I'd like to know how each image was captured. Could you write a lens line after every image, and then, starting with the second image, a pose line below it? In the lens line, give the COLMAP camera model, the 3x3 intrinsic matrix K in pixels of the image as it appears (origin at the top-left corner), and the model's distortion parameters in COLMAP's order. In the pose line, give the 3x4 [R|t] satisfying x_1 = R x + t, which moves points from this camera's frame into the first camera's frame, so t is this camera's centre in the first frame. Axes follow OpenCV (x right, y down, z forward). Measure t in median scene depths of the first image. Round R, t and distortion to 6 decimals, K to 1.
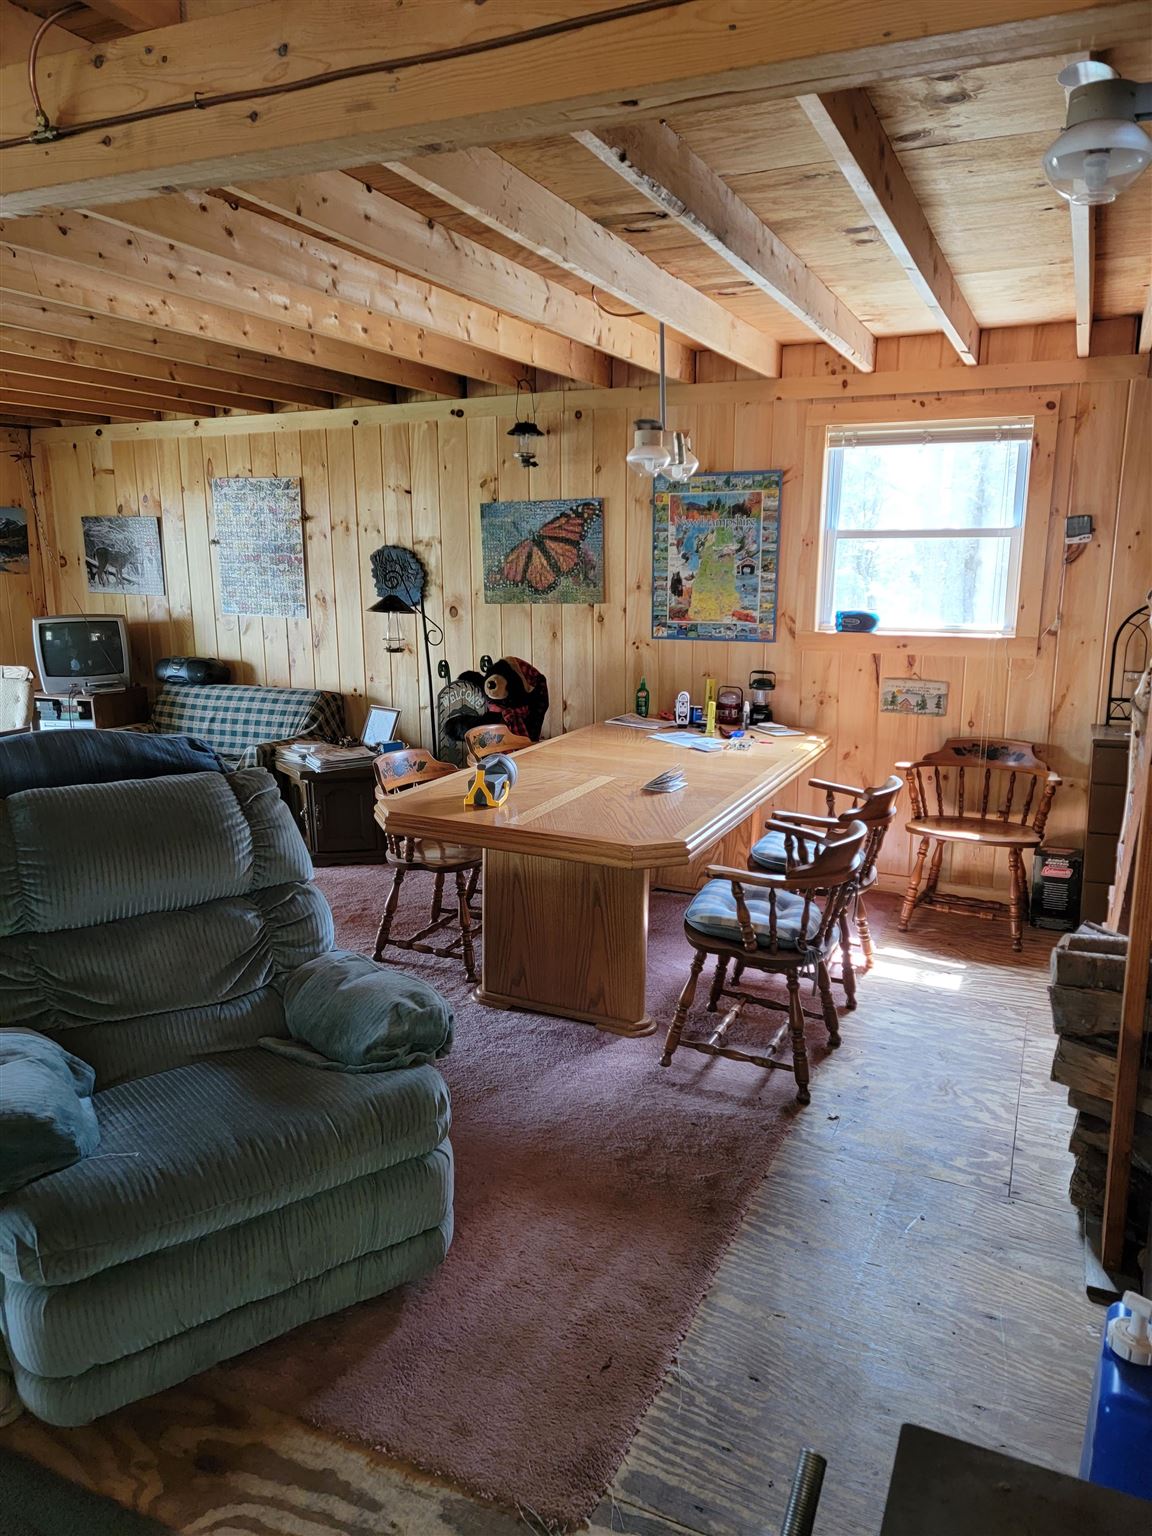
lens RADIAL K [[1057.6, 0, 577.1], [0, 1057.6, 773.8], [0, 0, 1]] dist [0.096726, -0.079939]
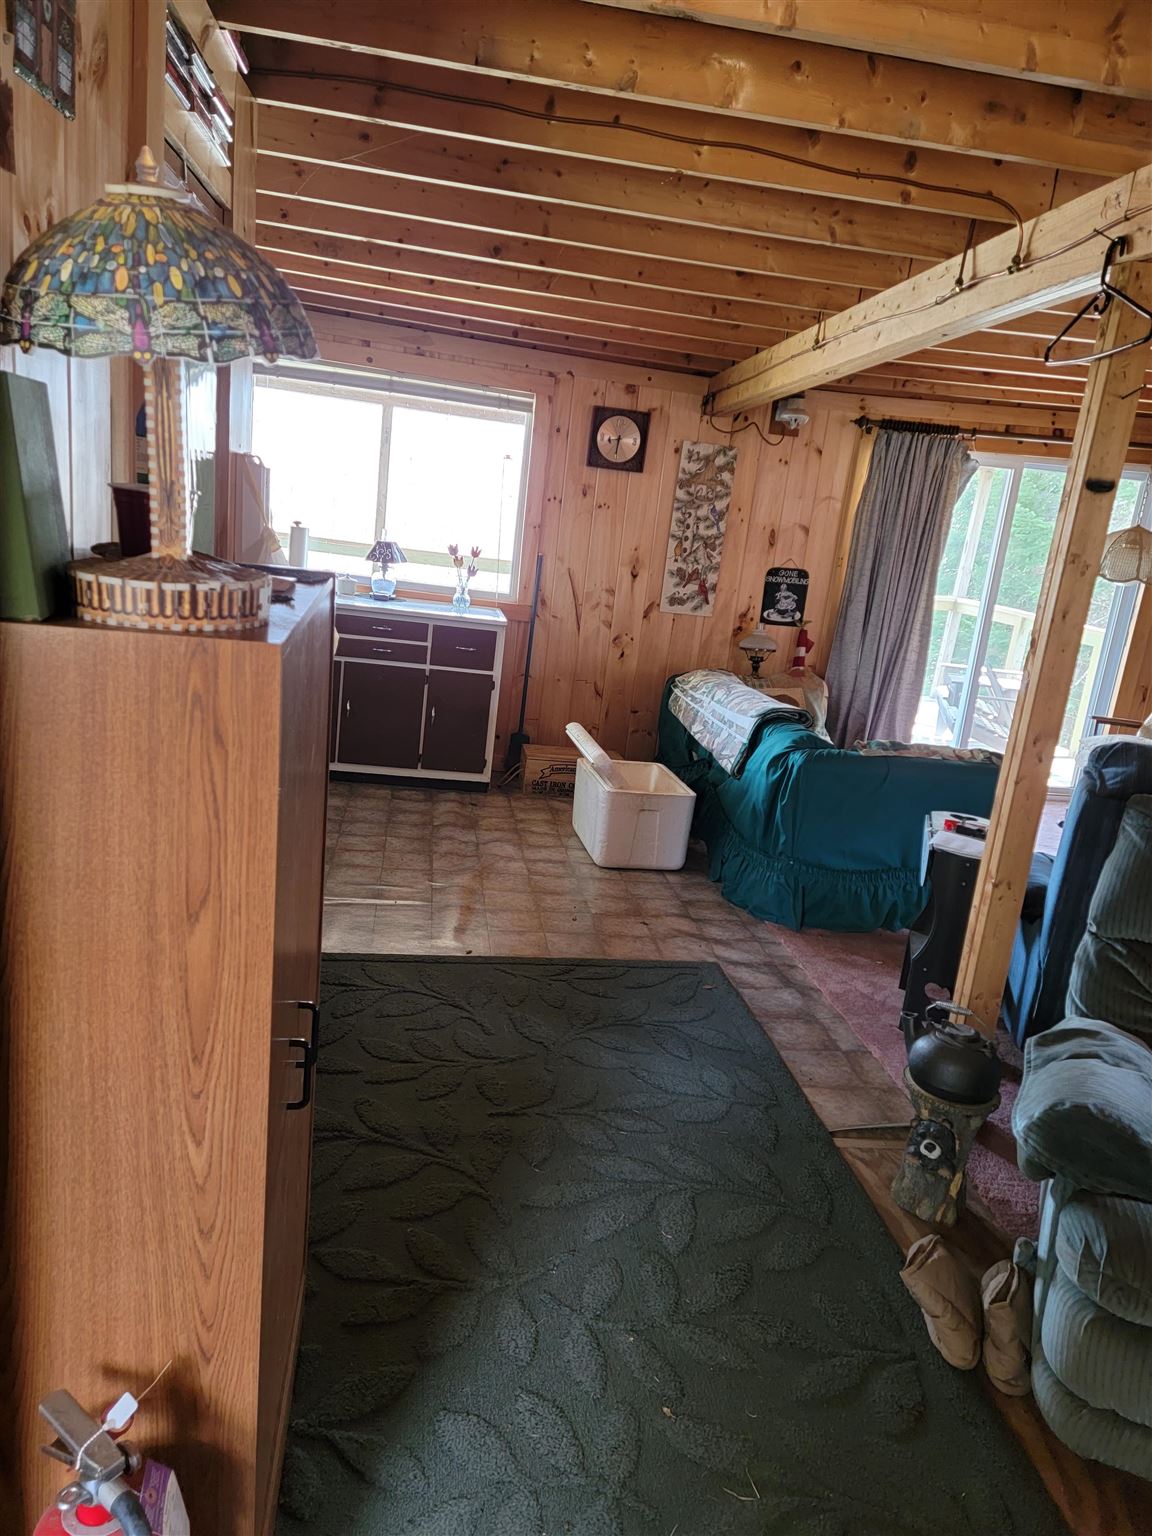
lens RADIAL K [[1057.6, 0, 577.7], [0, 1057.6, 762.1], [0, 0, 1]] dist [0.096726, -0.079939]
pose [[0.533945, 0.266581, -0.802395, -0.031742], [-0.278382, 0.951512, 0.130876, 0.004914], [0.798377, 0.153492, 0.582266, -0.003961]]
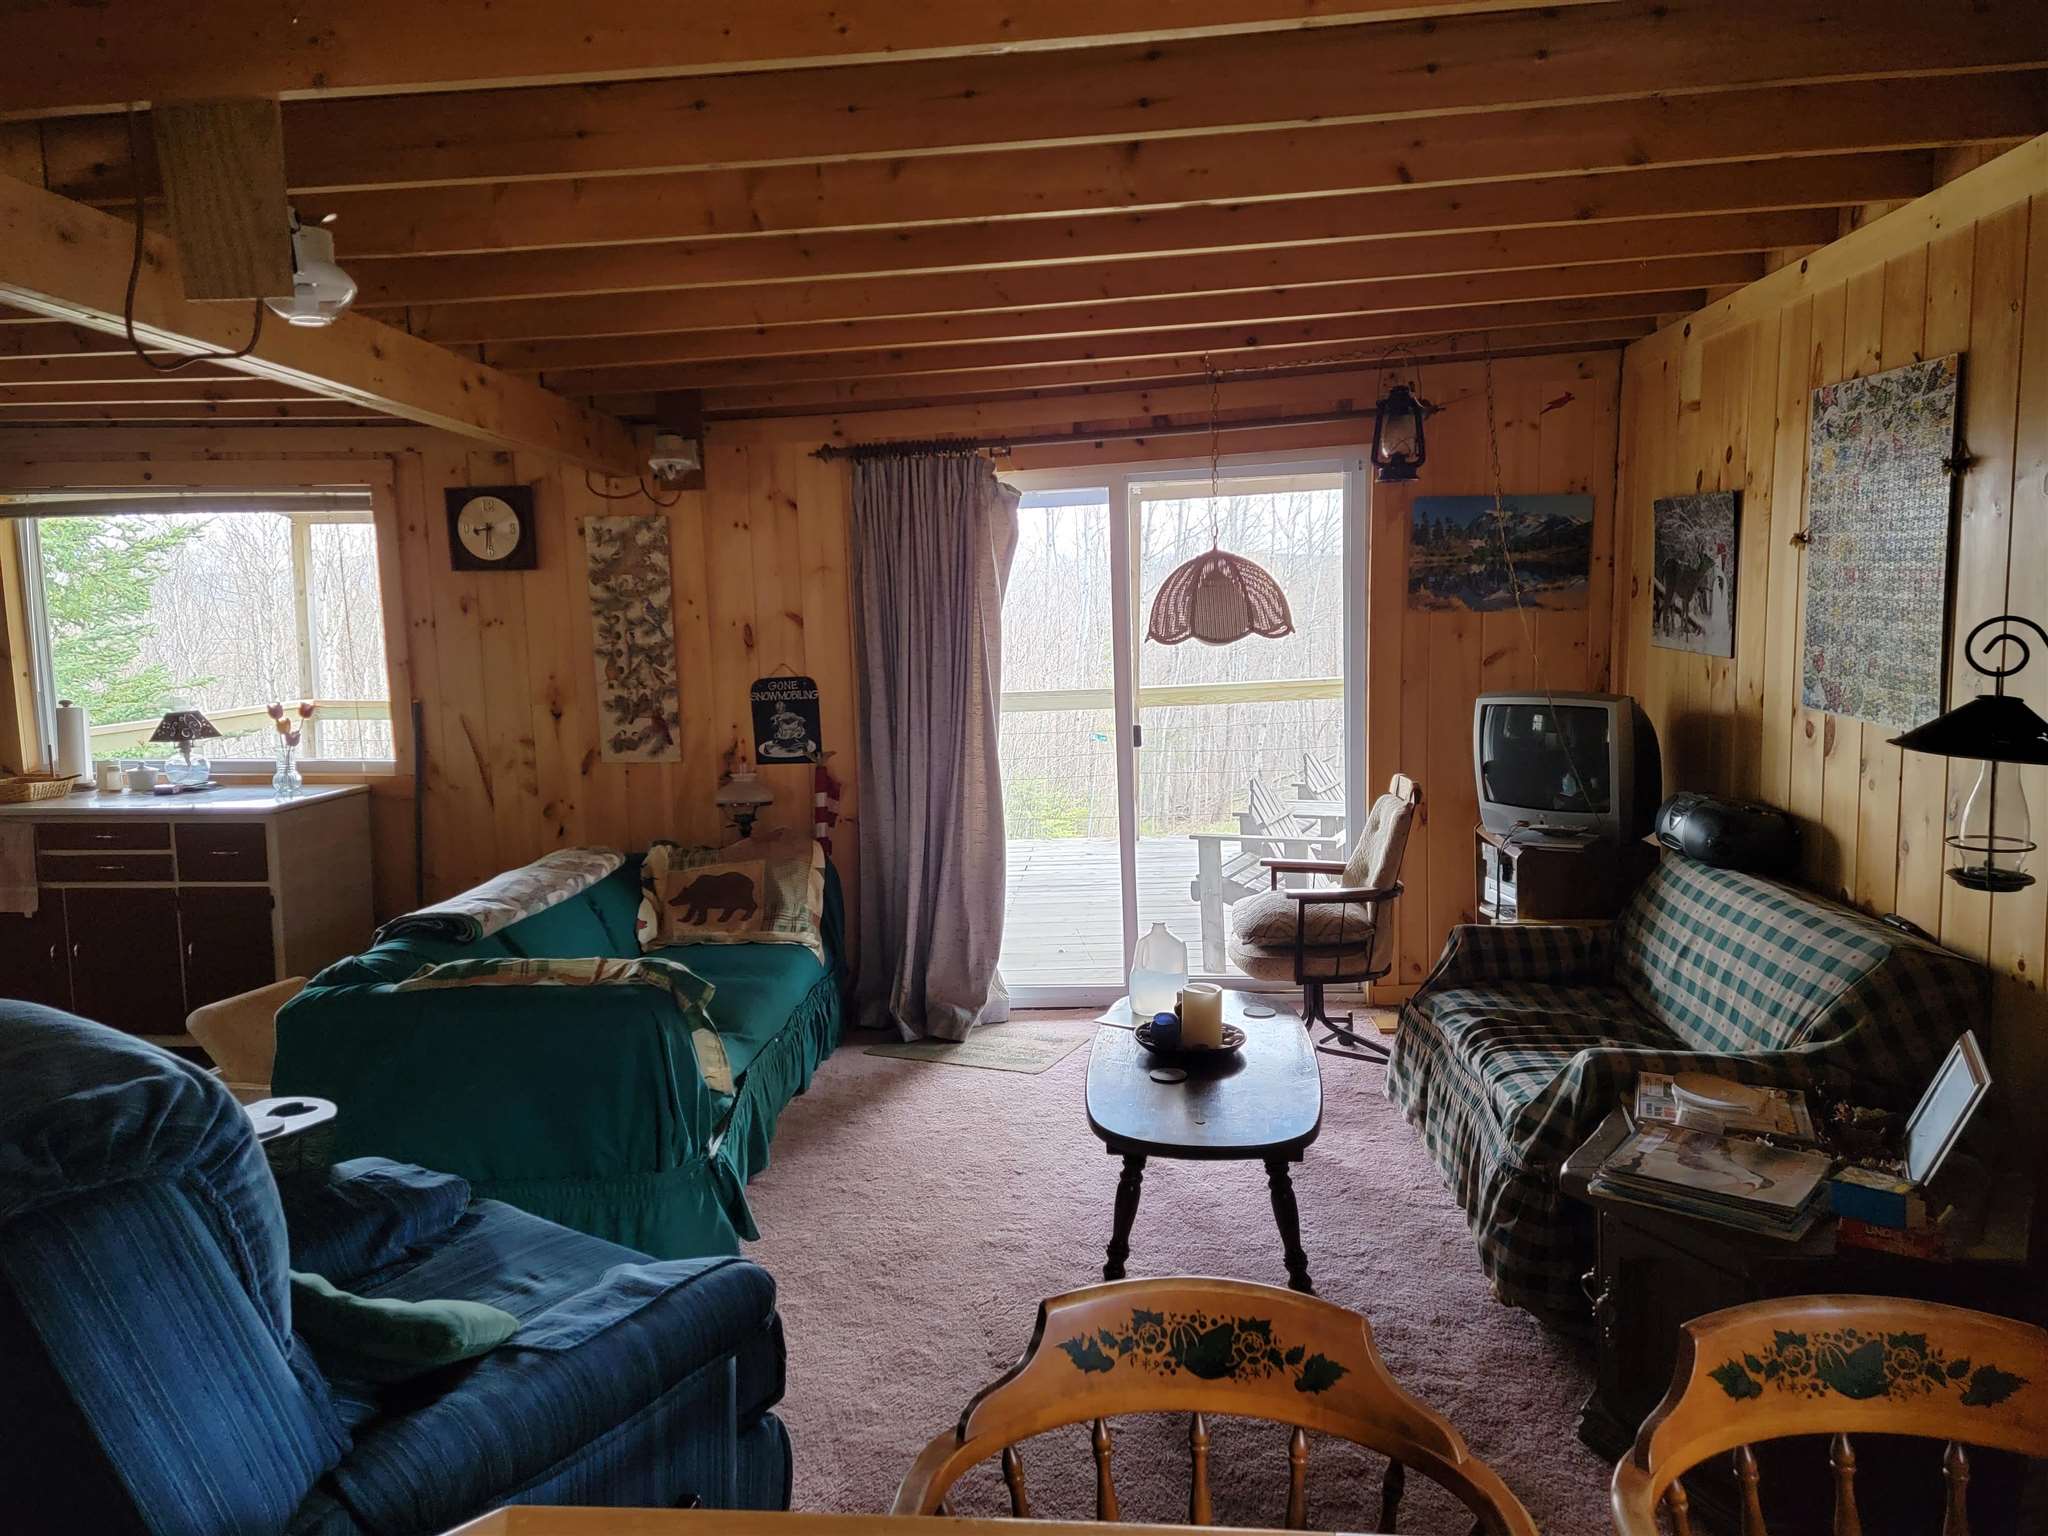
lens RADIAL K [[1410.1, 0, 1005.3], [0, 1410.1, 752.7], [0, 0, 1]] dist [0.096726, -0.079939]
pose [[0.328290, 0.103875, -0.938848, 0.125631], [-0.163477, 0.985184, 0.051838, -0.140937], [0.930323, 0.136462, 0.340407, 0.664847]]
